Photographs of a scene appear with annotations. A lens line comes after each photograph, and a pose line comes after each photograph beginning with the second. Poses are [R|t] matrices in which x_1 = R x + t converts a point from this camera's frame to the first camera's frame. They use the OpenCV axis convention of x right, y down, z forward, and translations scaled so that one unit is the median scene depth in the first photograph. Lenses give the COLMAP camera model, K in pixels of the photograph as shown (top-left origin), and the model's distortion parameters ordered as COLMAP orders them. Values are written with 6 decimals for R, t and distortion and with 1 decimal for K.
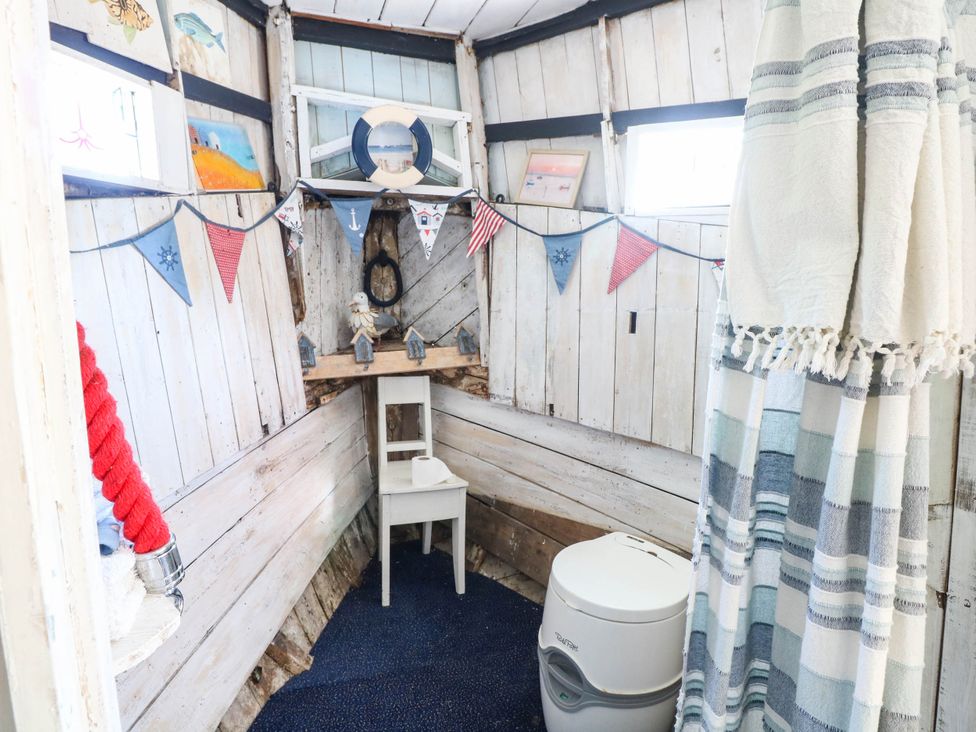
lens RADIAL K [[550.3, 0, 499.0], [0, 550.3, 361.2], [0, 0, 1]] dist [0.001961, -0.012031]
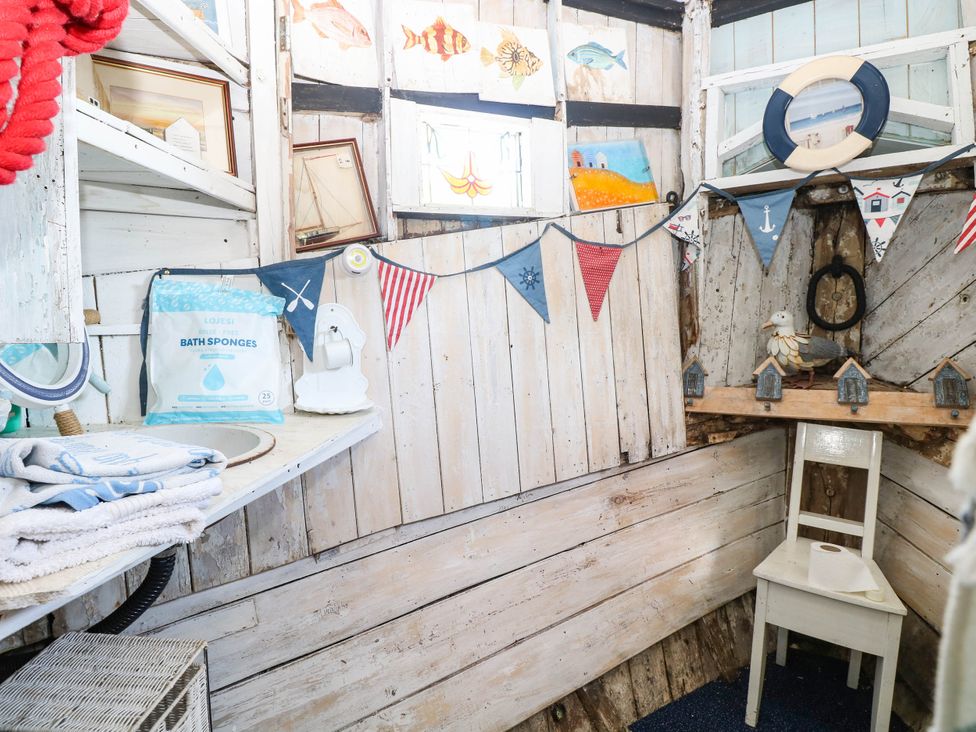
lens RADIAL K [[550.3, 0, 499.0], [0, 550.3, 361.2], [0, 0, 1]] dist [0.001961, -0.012031]
pose [[0.565848, 0.058853, -0.822407, 0.187025], [-0.102096, 0.994774, 0.000943, -0.014936], [0.818164, 0.083431, 0.568899, 0.254343]]
